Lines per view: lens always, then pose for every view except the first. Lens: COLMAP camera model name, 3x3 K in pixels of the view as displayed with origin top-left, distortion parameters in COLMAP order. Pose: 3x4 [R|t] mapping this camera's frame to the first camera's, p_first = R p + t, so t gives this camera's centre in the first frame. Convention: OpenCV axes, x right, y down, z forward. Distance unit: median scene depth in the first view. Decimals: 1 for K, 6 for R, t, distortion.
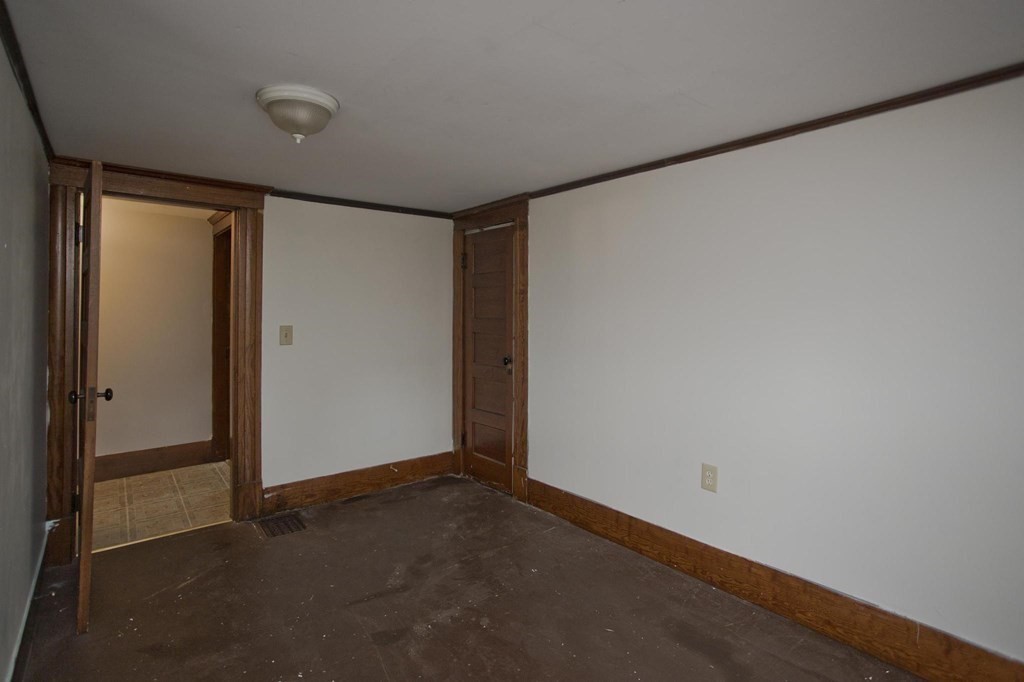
lens RADIAL K [[496.9, 0, 509.9], [0, 496.9, 295.8], [0, 0, 1]] dist [0.000768, 0.000347]
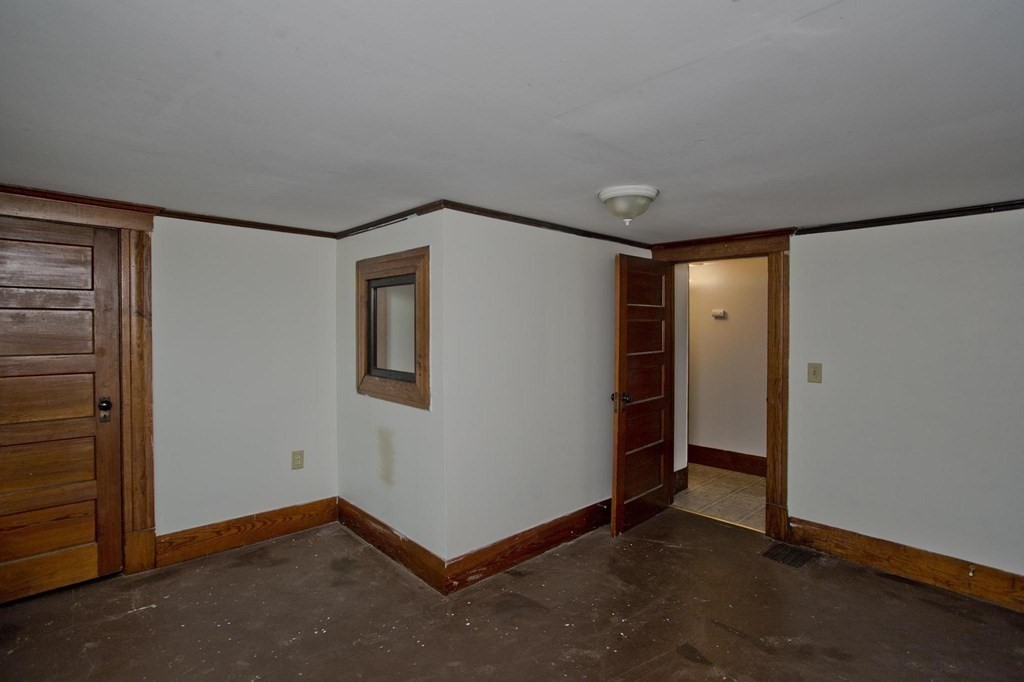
lens RADIAL K [[501.2, 0, 503.3], [0, 501.2, 324.8], [0, 0, 1]] dist [-0.054444, 0.028183]
pose [[0.087721, -0.008379, -0.996110, 0.495712], [0.019046, 0.999796, -0.006733, -0.022798], [0.995963, -0.018381, 0.087863, 0.316000]]
